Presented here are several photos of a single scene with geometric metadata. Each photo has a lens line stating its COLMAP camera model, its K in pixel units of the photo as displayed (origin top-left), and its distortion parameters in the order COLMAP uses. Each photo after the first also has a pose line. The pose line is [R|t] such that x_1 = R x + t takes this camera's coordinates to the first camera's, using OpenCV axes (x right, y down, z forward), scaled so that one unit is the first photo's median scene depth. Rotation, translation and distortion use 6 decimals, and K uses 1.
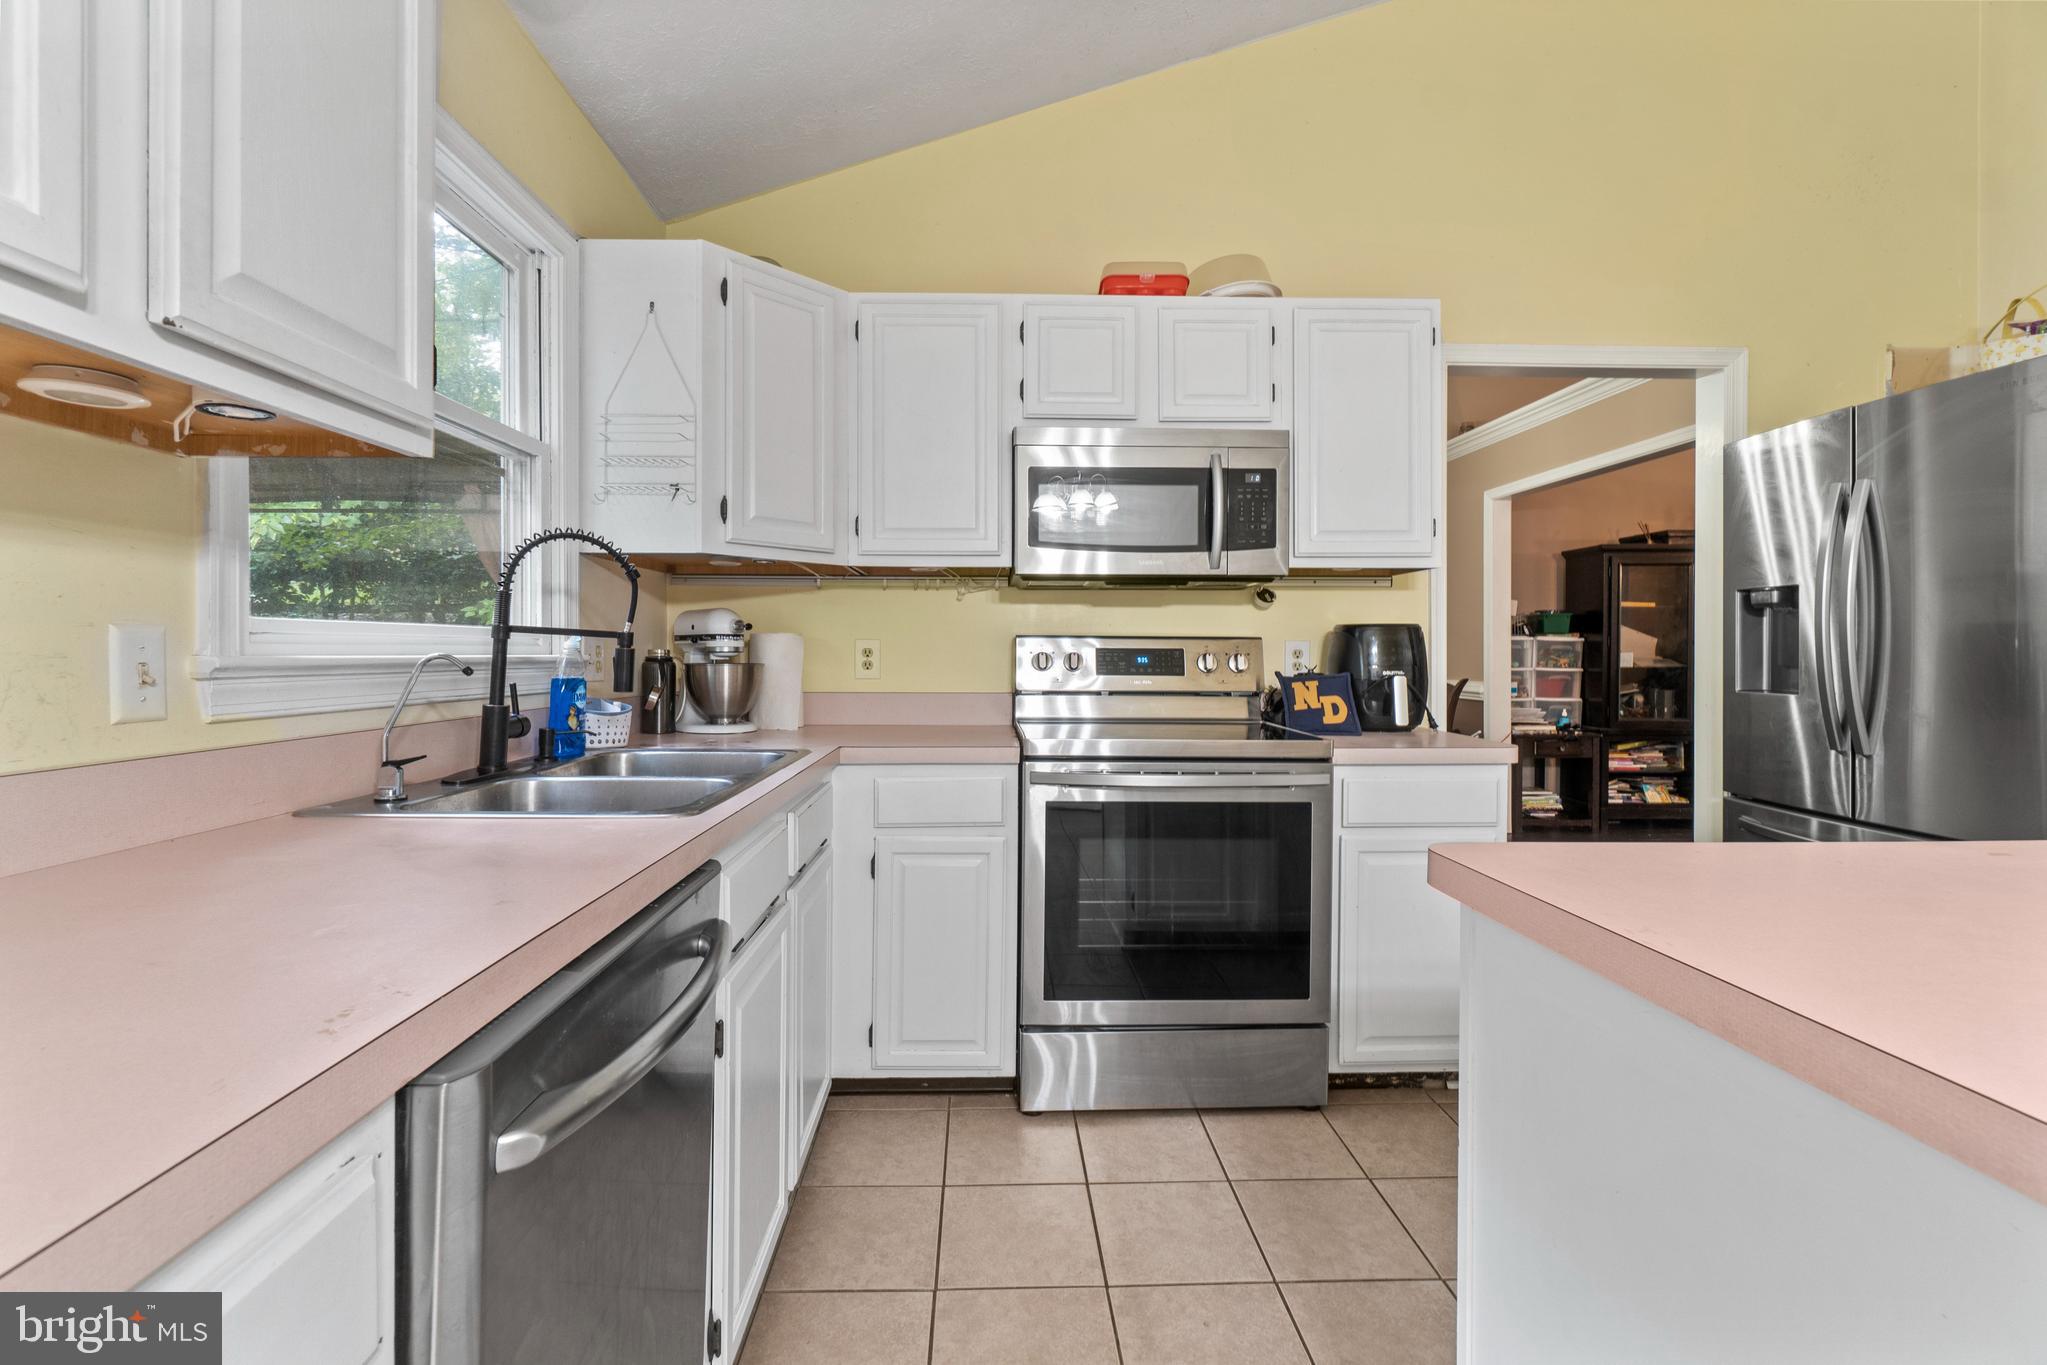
lens RADIAL K [[885.4, 0, 1014.8], [0, 885.4, 656.0], [0, 0, 1]] dist [-0.007990, 0.003471]
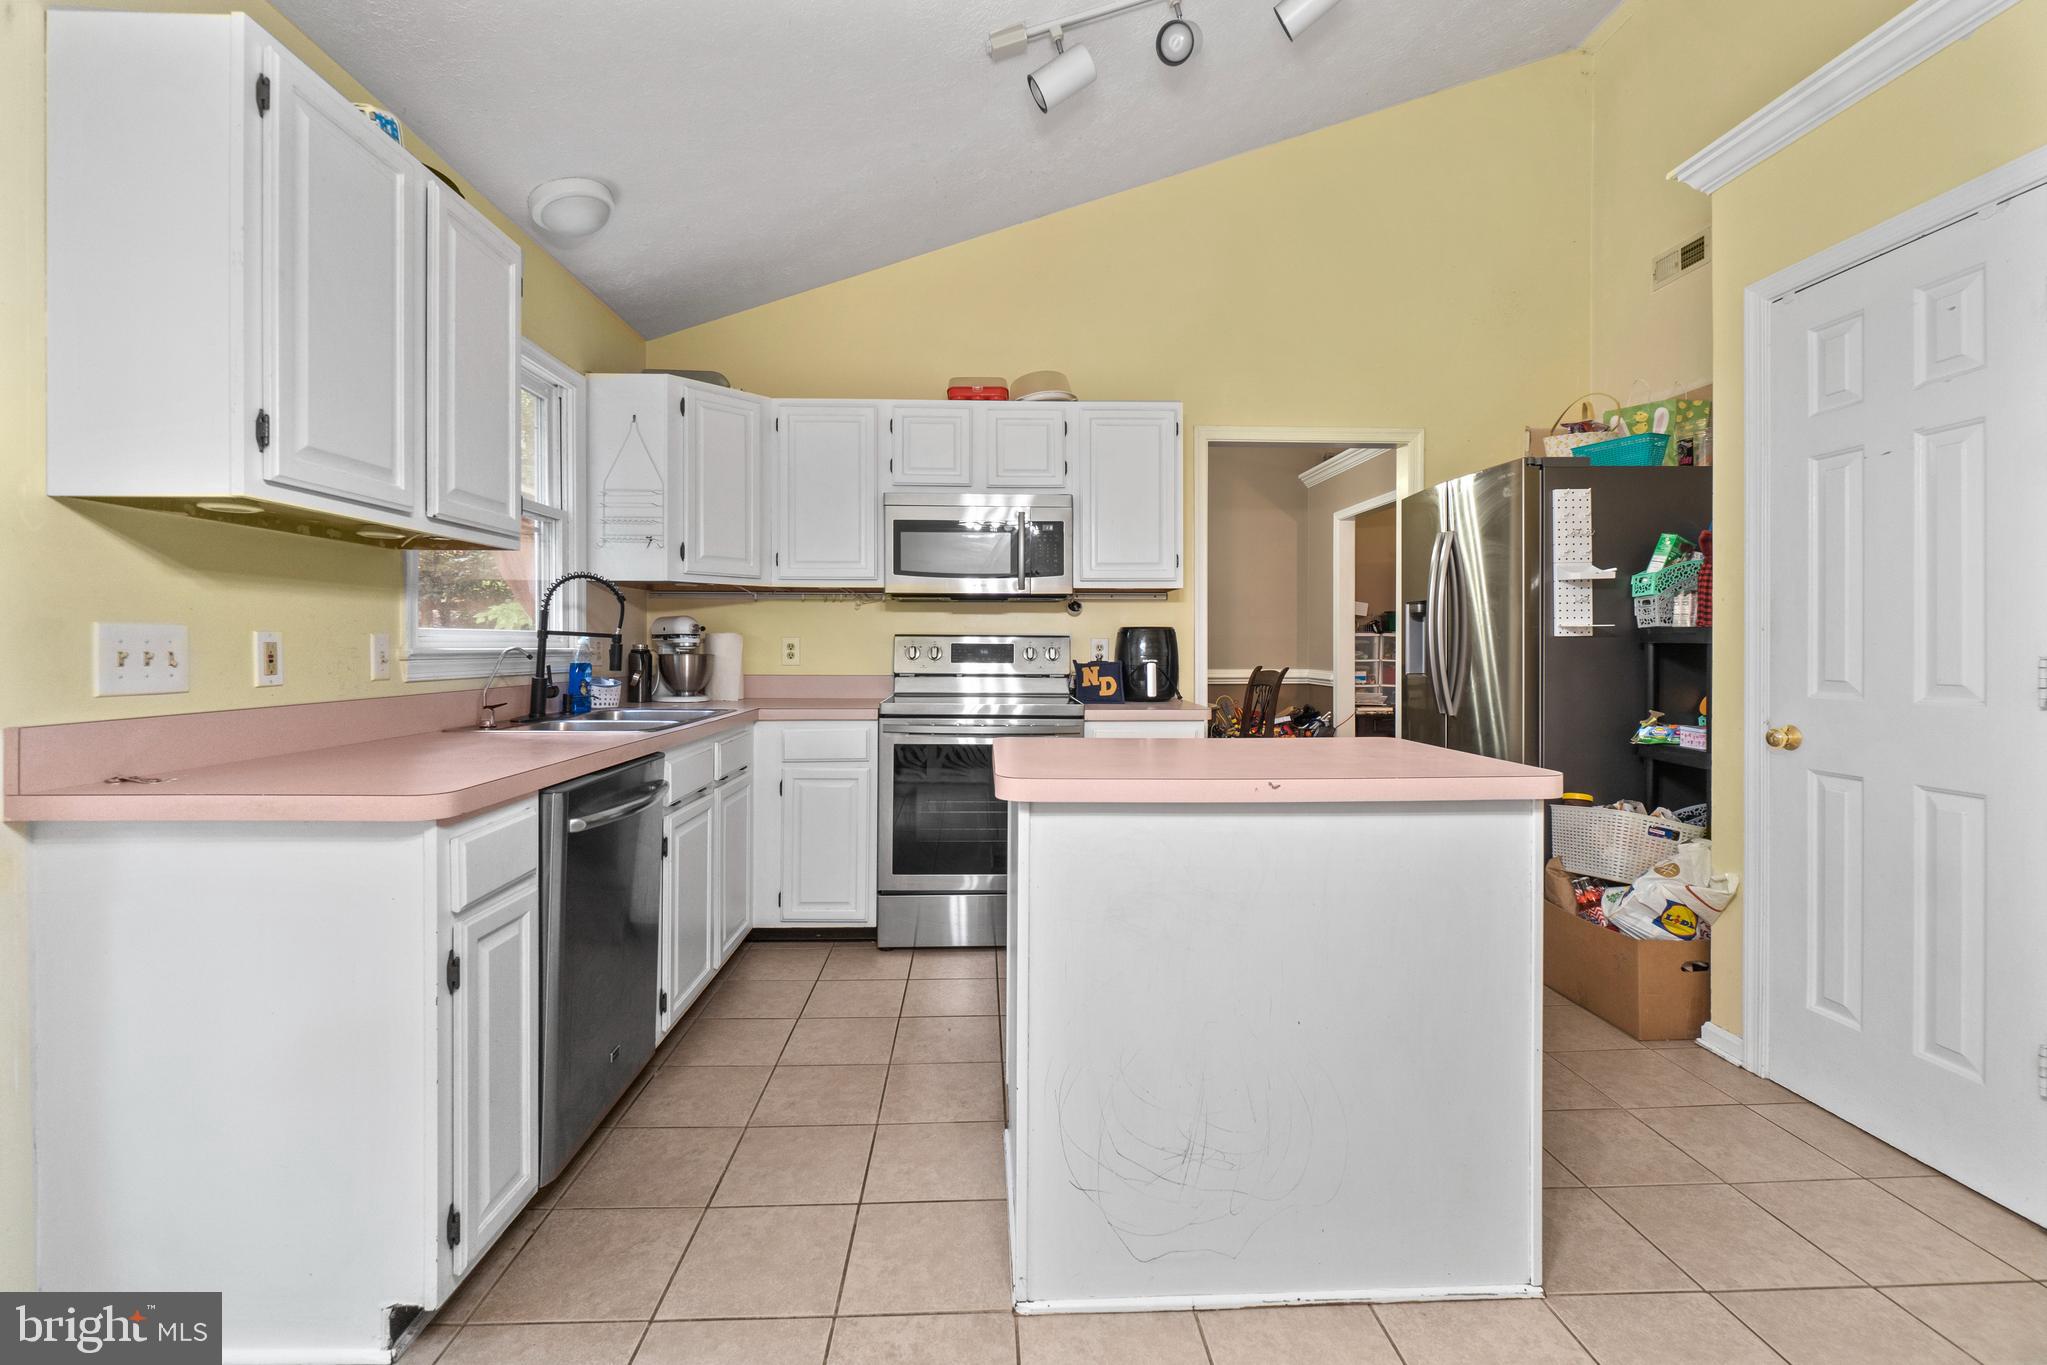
lens RADIAL K [[885.4, 0, 1016.6], [0, 885.4, 653.7], [0, 0, 1]] dist [-0.007990, 0.003471]
pose [[0.999978, 0.000743, 0.006581, 0.203006], [-0.000774, 0.999989, 0.004588, 0.000727], [-0.006577, -0.004593, 0.999968, -0.450965]]
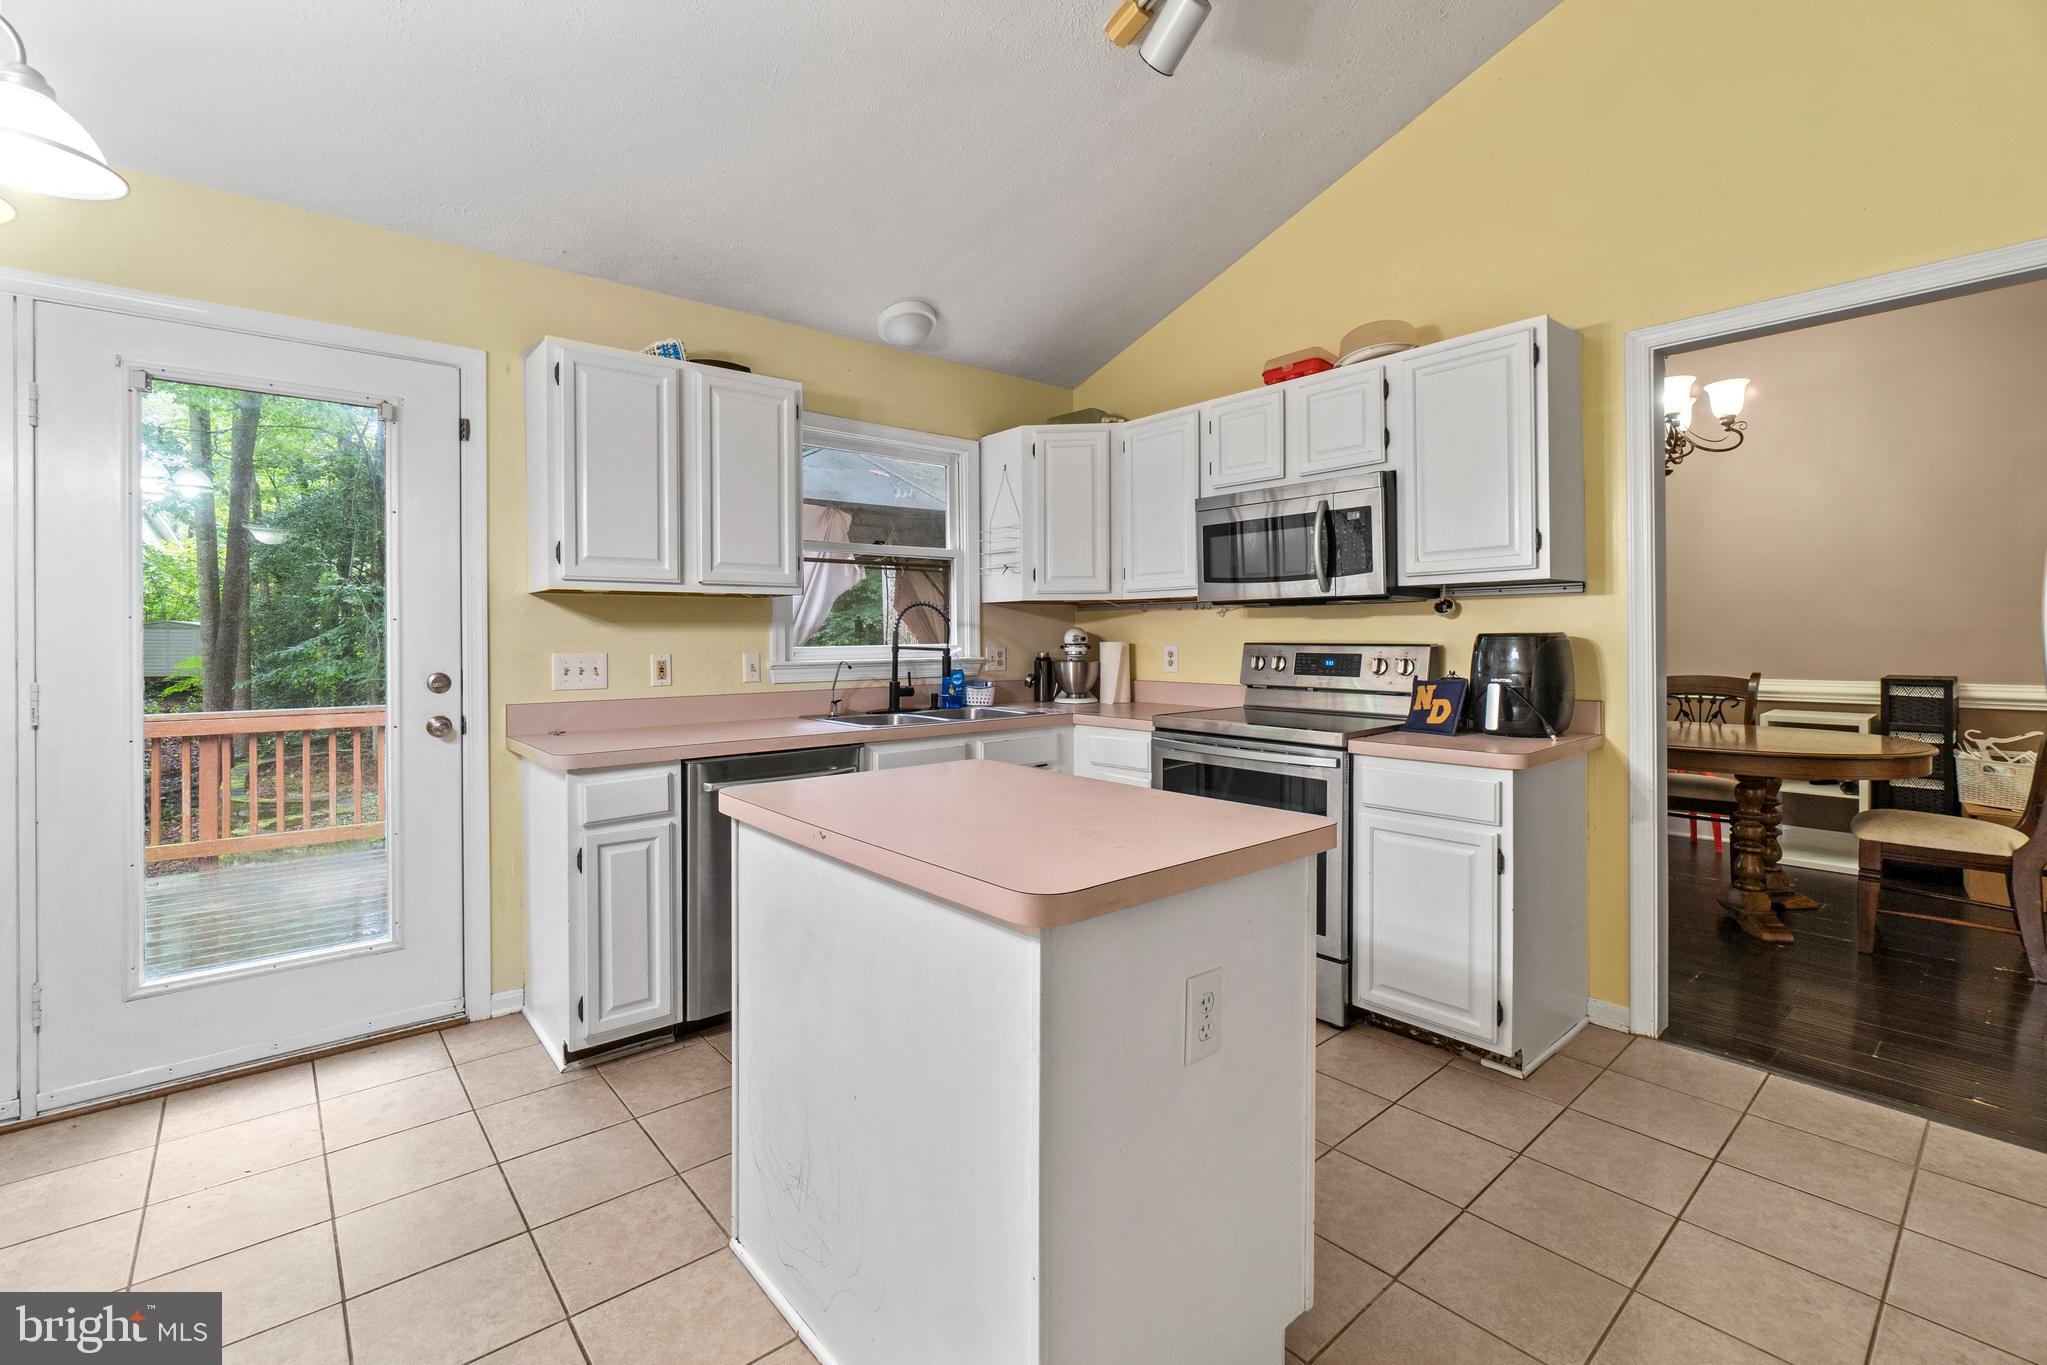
lens RADIAL K [[885.4, 0, 1018.0], [0, 885.4, 647.1], [0, 0, 1]] dist [-0.007990, 0.003471]
pose [[0.623898, 0.003994, -0.781495, 0.903466], [0.004403, 0.999953, 0.008625, -0.032838], [0.781493, -0.008822, 0.623851, -0.111271]]
